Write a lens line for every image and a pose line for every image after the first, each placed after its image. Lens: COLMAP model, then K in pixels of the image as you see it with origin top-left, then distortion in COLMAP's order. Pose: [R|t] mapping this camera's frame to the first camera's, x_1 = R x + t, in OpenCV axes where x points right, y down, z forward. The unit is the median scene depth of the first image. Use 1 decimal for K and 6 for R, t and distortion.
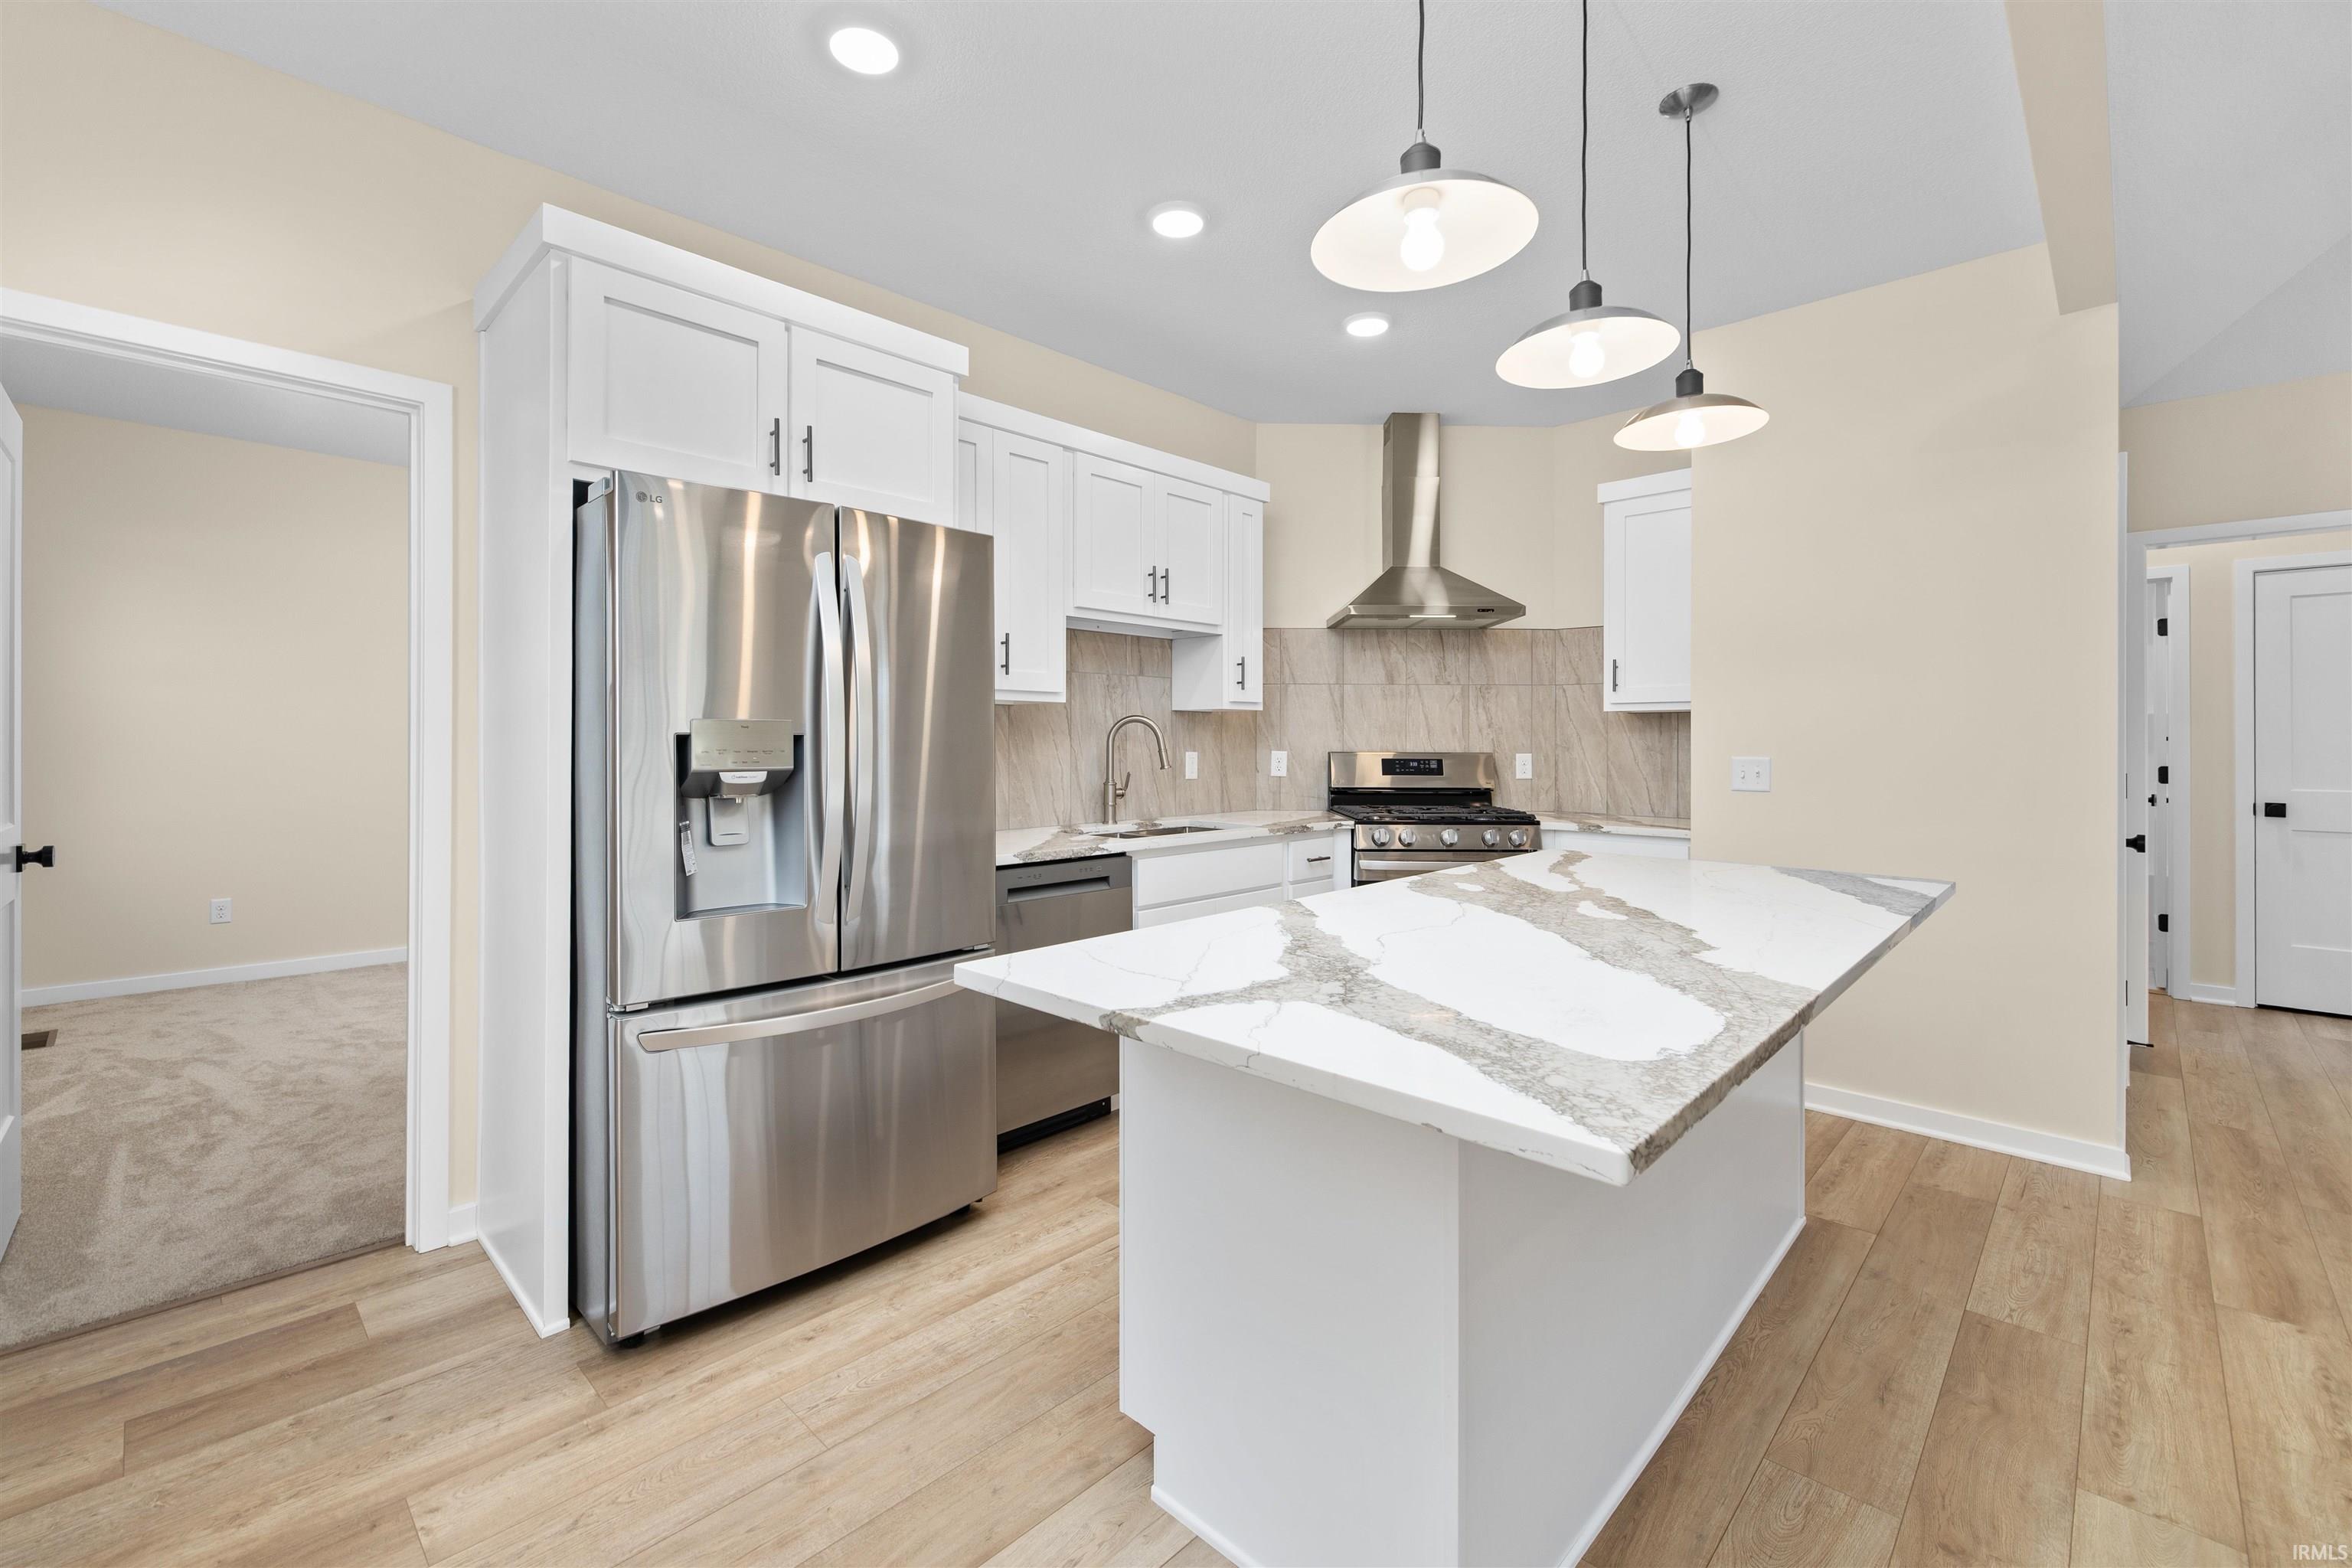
lens RADIAL K [[998.0, 0, 1166.7], [0, 998.0, 747.7], [0, 0, 1]] dist [-0.001764, 0.000403]
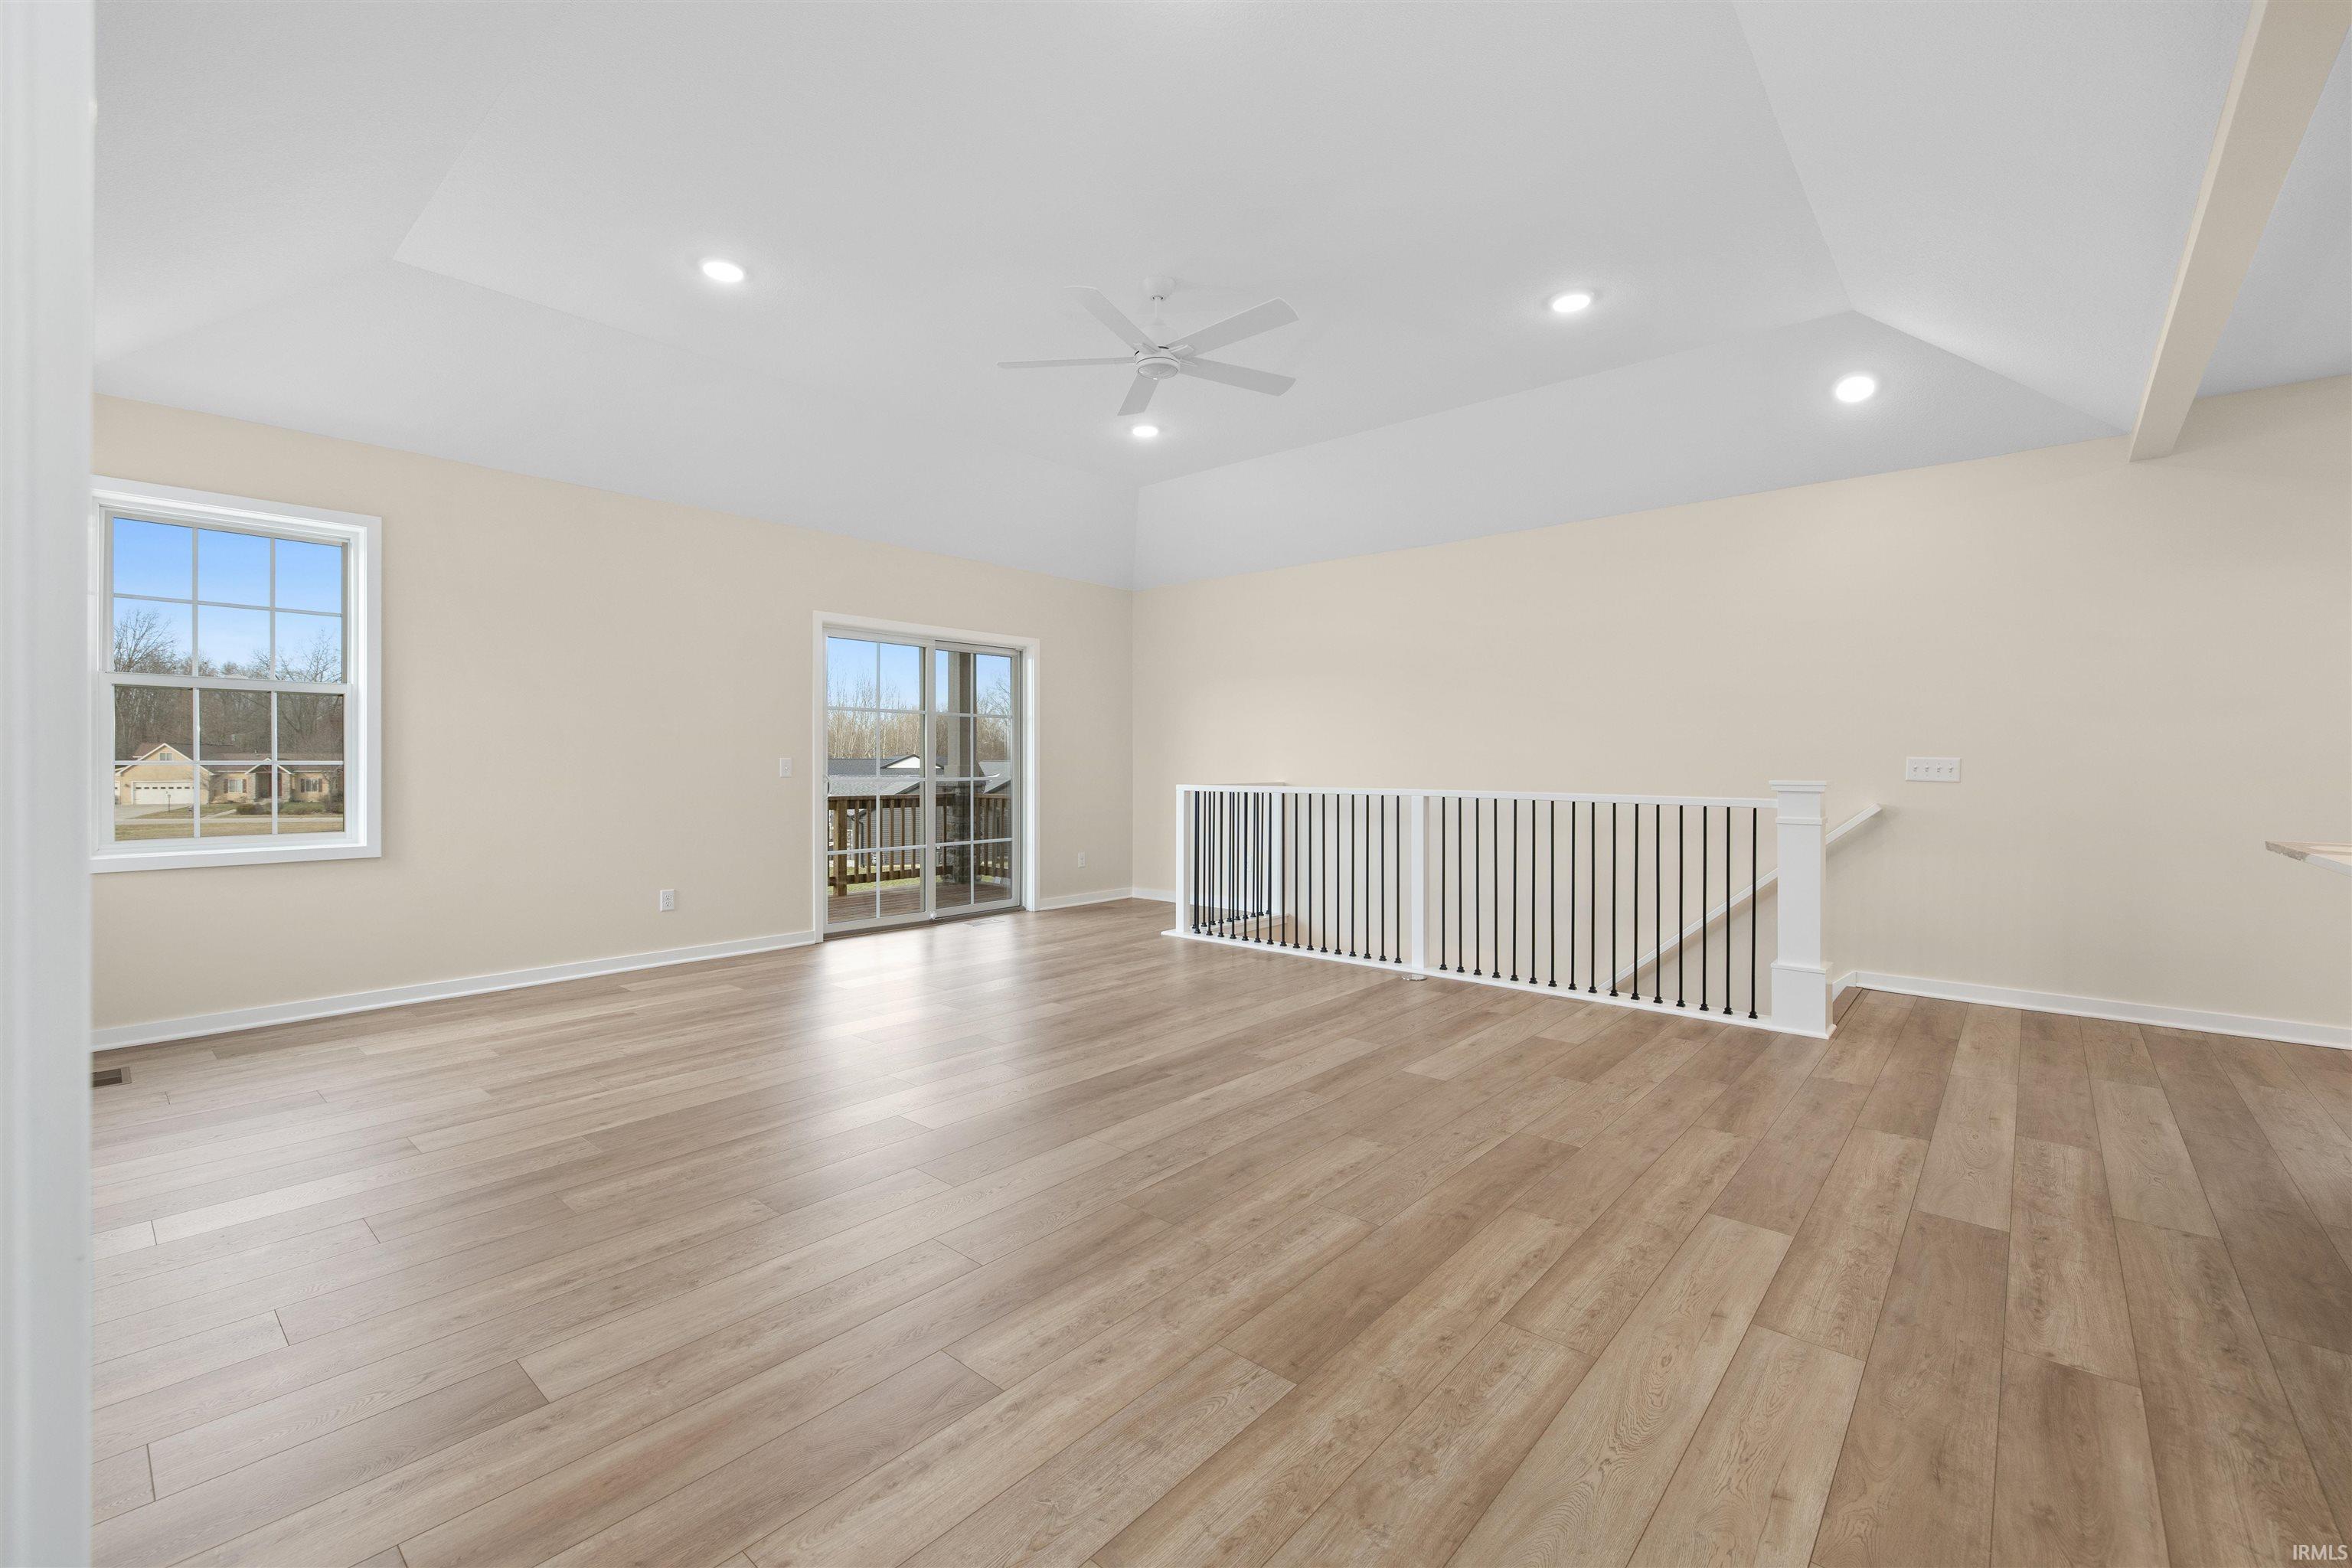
lens RADIAL K [[985.5, 0, 1164.2], [0, 985.5, 761.1], [0, 0, 1]] dist [-0.002230, -0.000041]
pose [[-0.998922, -0.002764, -0.046338, 1.052181], [-0.002848, 0.999994, 0.001753, 0.018250], [0.046333, 0.001883, -0.998924, 0.983124]]
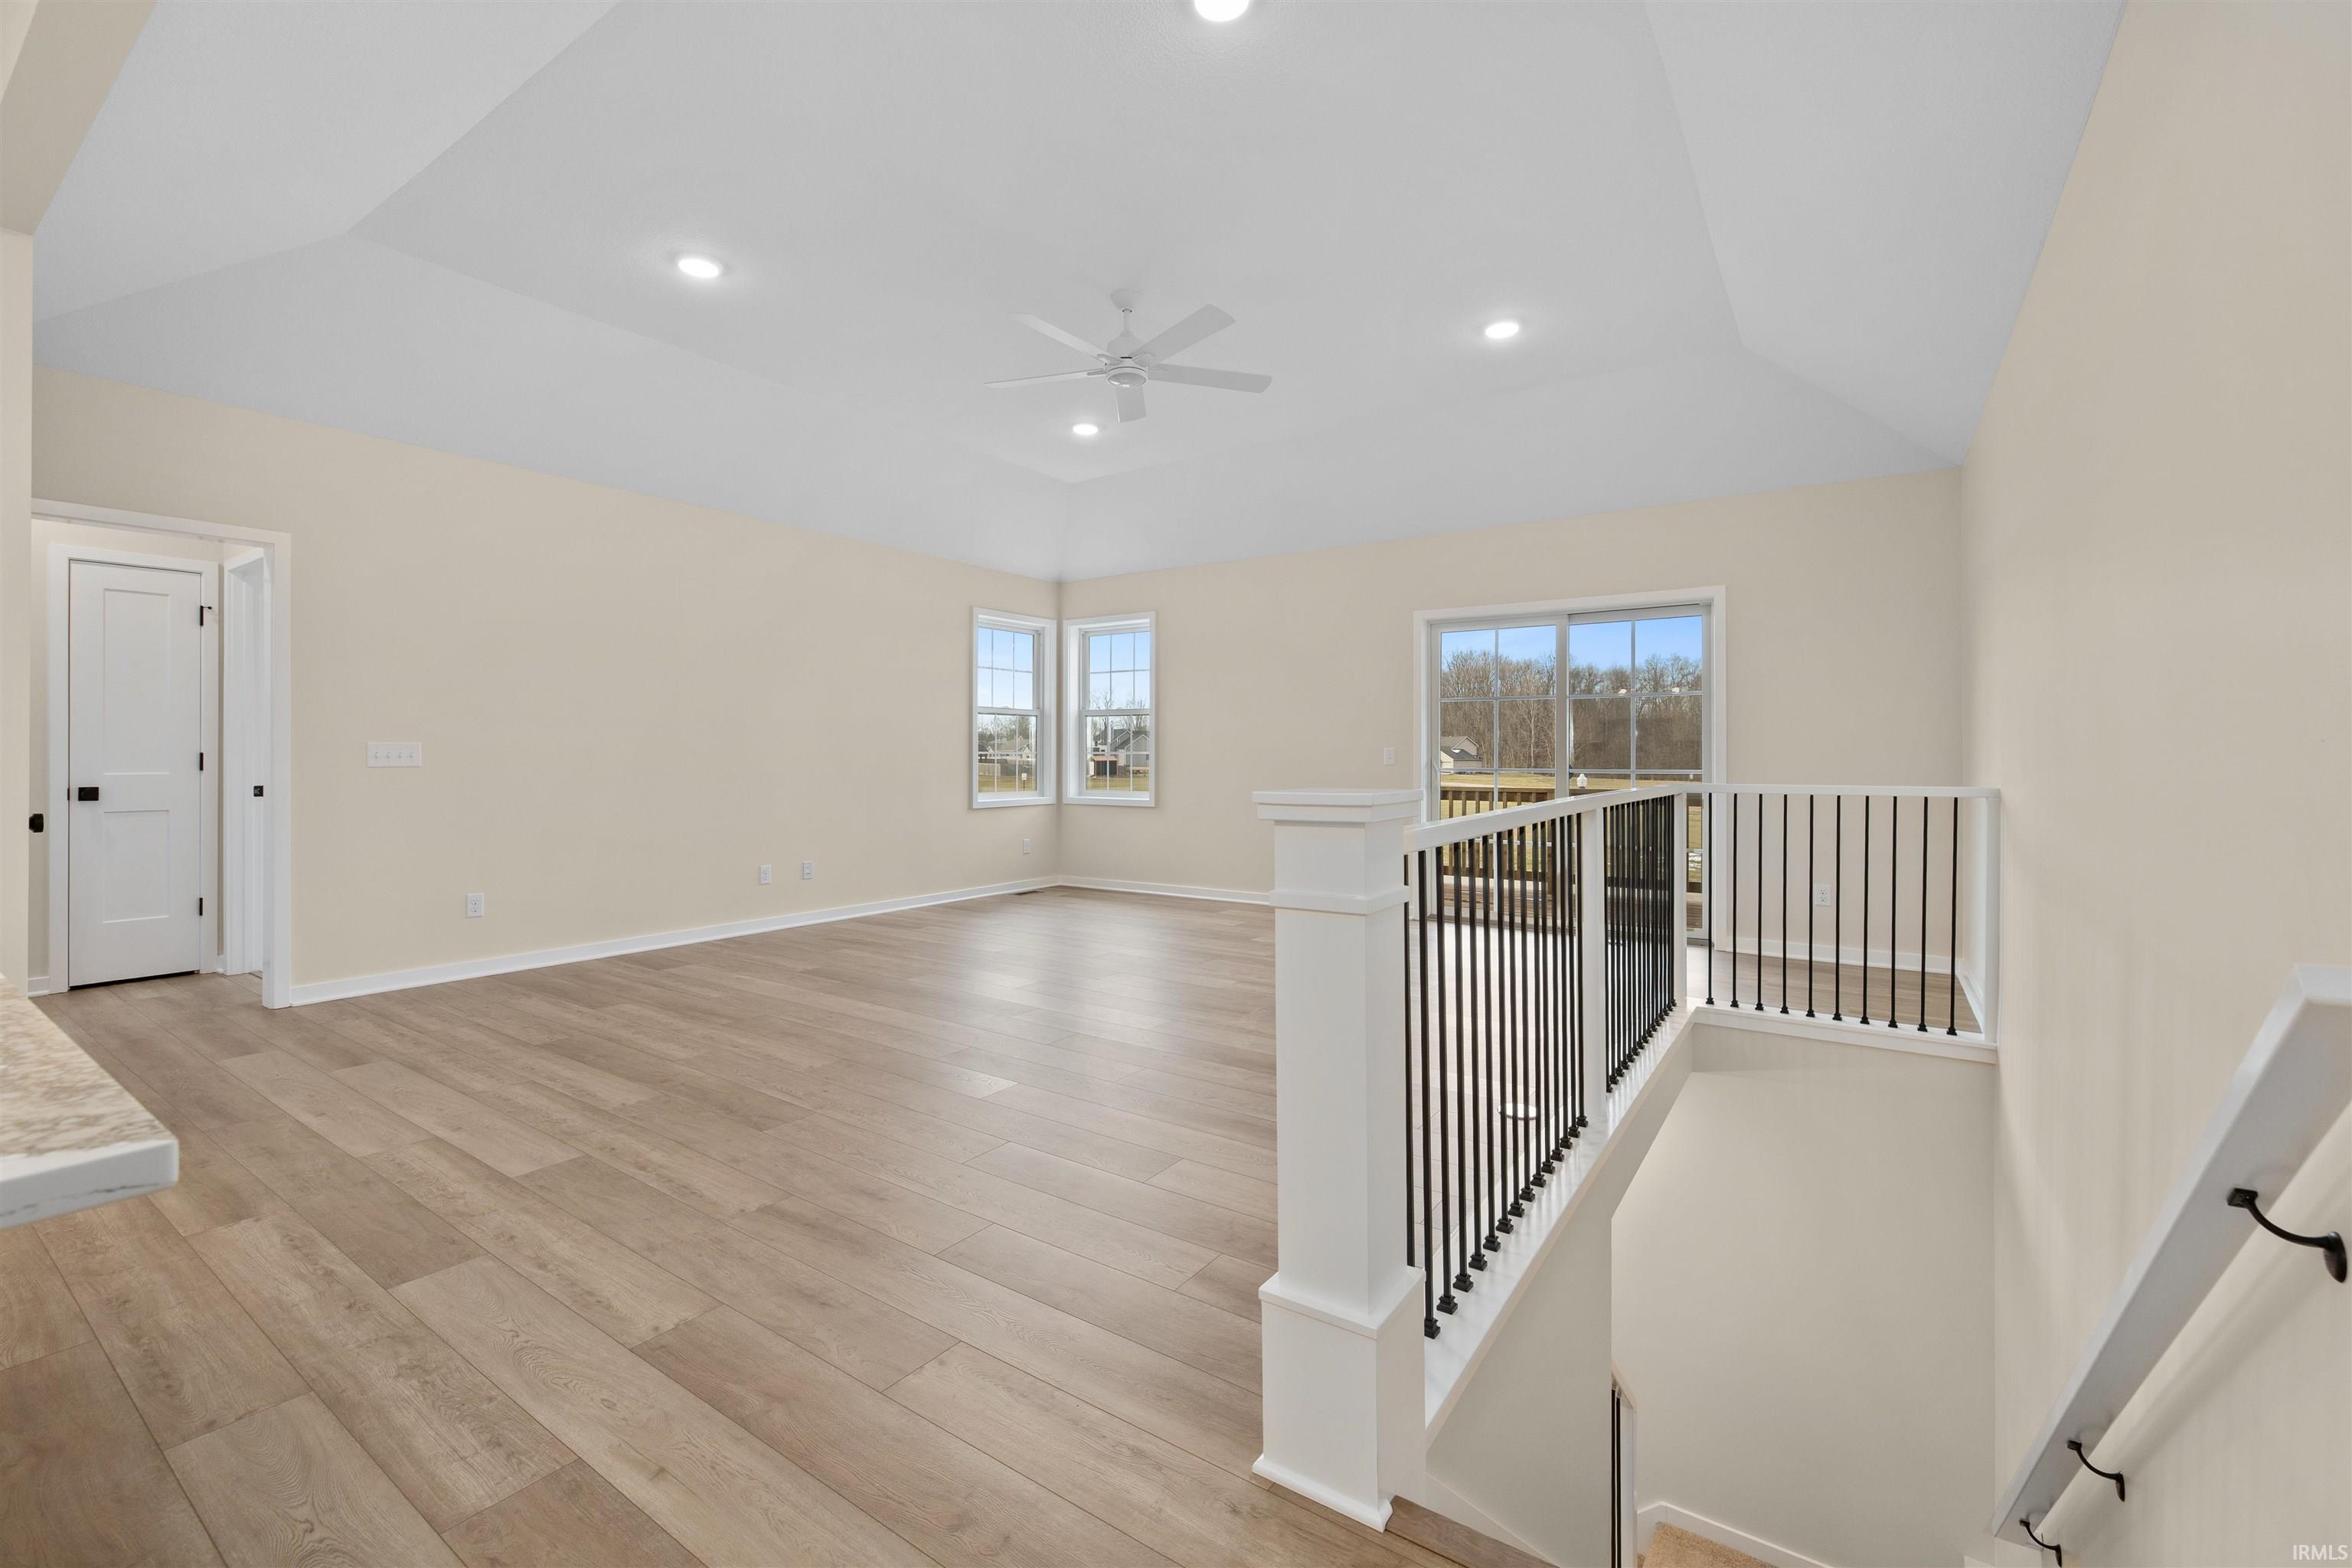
lens RADIAL K [[985.5, 0, 1164.2], [0, 985.5, 761.1], [0, 0, 1]] dist [-0.002230, -0.000041]
pose [[-0.162342, -0.010033, 0.986684, -0.081570], [0.001222, 0.999945, 0.010369, 0.021918], [-0.986734, 0.002889, -0.162320, 0.075073]]
